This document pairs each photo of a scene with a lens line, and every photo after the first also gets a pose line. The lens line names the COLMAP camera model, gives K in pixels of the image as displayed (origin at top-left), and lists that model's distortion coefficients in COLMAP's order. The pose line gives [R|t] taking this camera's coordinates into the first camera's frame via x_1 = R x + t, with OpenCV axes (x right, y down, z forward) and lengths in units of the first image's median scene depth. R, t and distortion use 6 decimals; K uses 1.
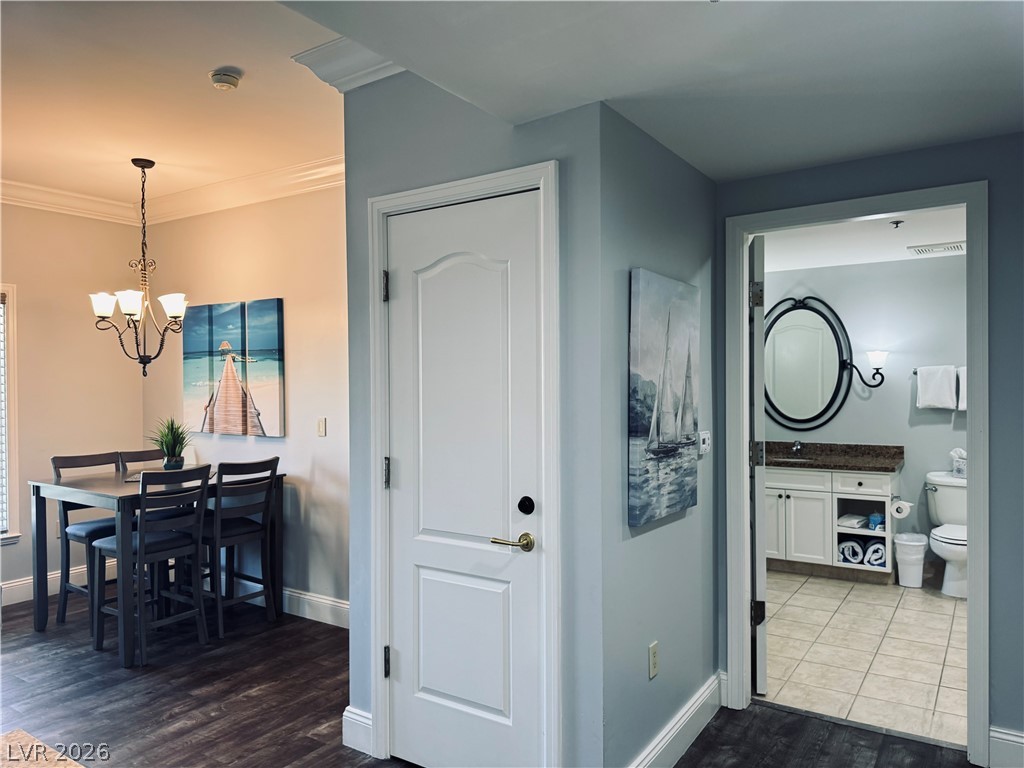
lens RADIAL K [[735.2, 0, 508.2], [0, 735.2, 388.1], [0, 0, 1]] dist [0.008981, -0.003079]
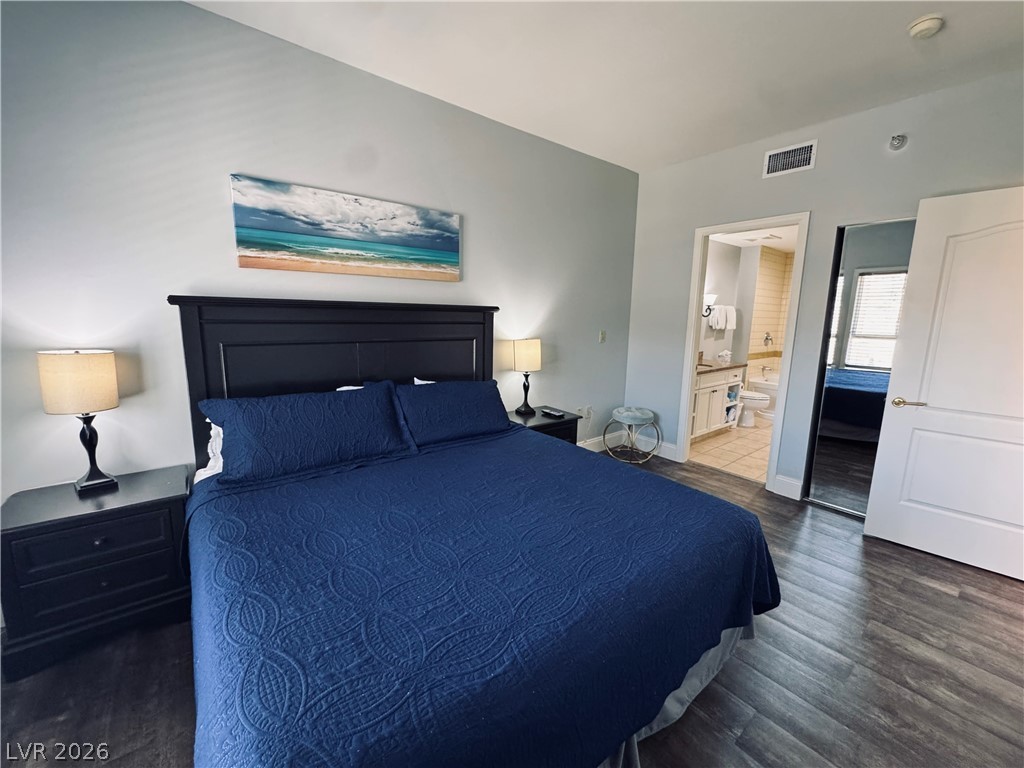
lens RADIAL K [[410.6, 0, 513.2], [0, 410.6, 382.4], [0, 0, 1]] dist [-0.001479, 0.000172]
pose [[0.302083, -0.147107, 0.941863, -0.547659], [-0.014882, 0.987173, 0.158957, 0.003952], [-0.953166, -0.062035, 0.296019, 1.183415]]
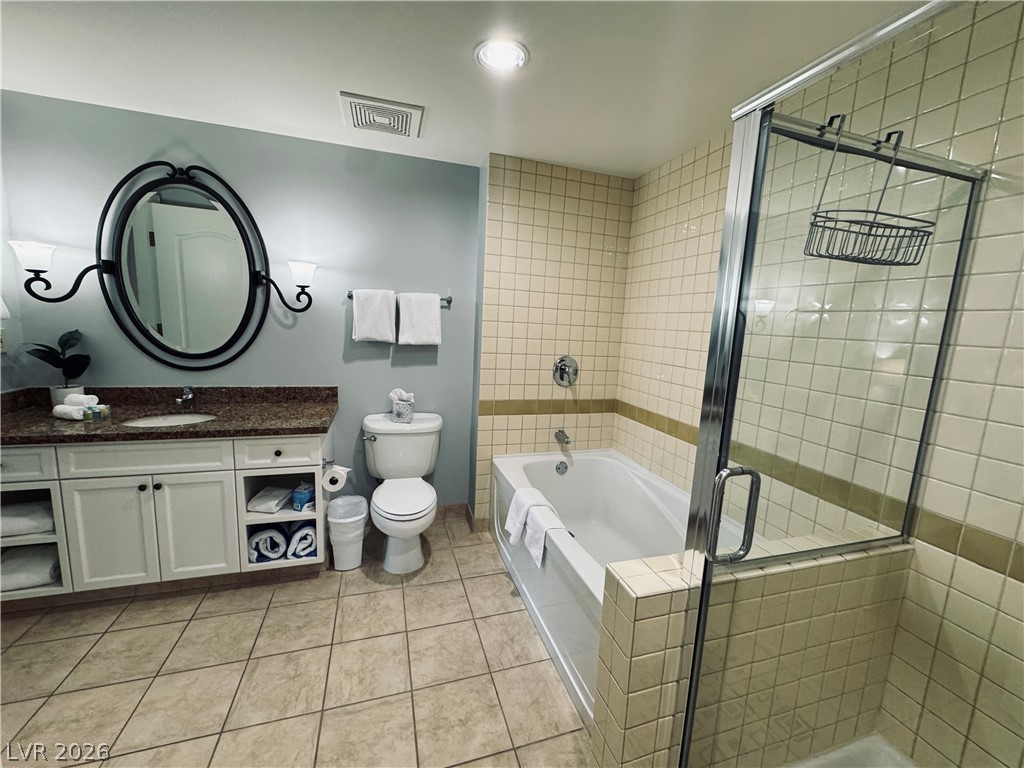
lens RADIAL K [[410.6, 0, 513.2], [0, 410.6, 382.4], [0, 0, 1]] dist [-0.001479, 0.000172]
pose [[0.619981, -0.078575, 0.780673, 0.314415], [-0.048630, 0.989212, 0.138185, 0.001591], [-0.783109, -0.123636, 0.609471, 0.593206]]
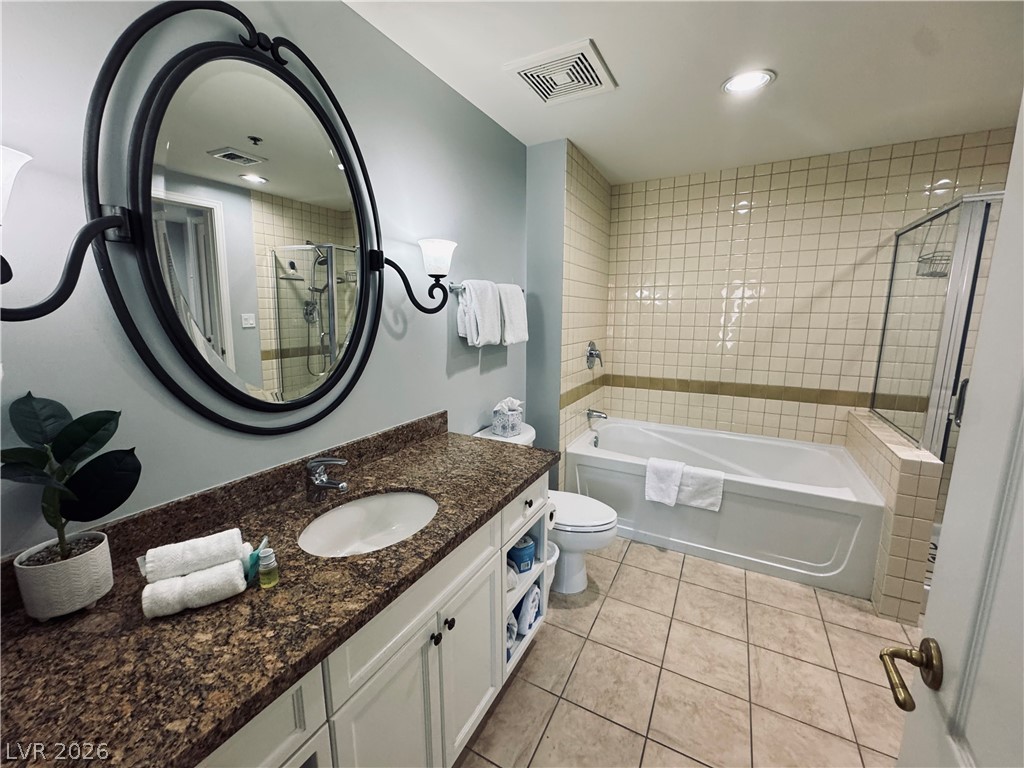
lens RADIAL K [[410.6, 0, 513.2], [0, 410.6, 382.4], [0, 0, 1]] dist [-0.001479, 0.000172]
pose [[-0.098562, -0.160715, 0.982067, 0.207845], [0.005736, 0.986764, 0.162059, 0.000738], [-0.995114, 0.021606, -0.096335, 1.018074]]
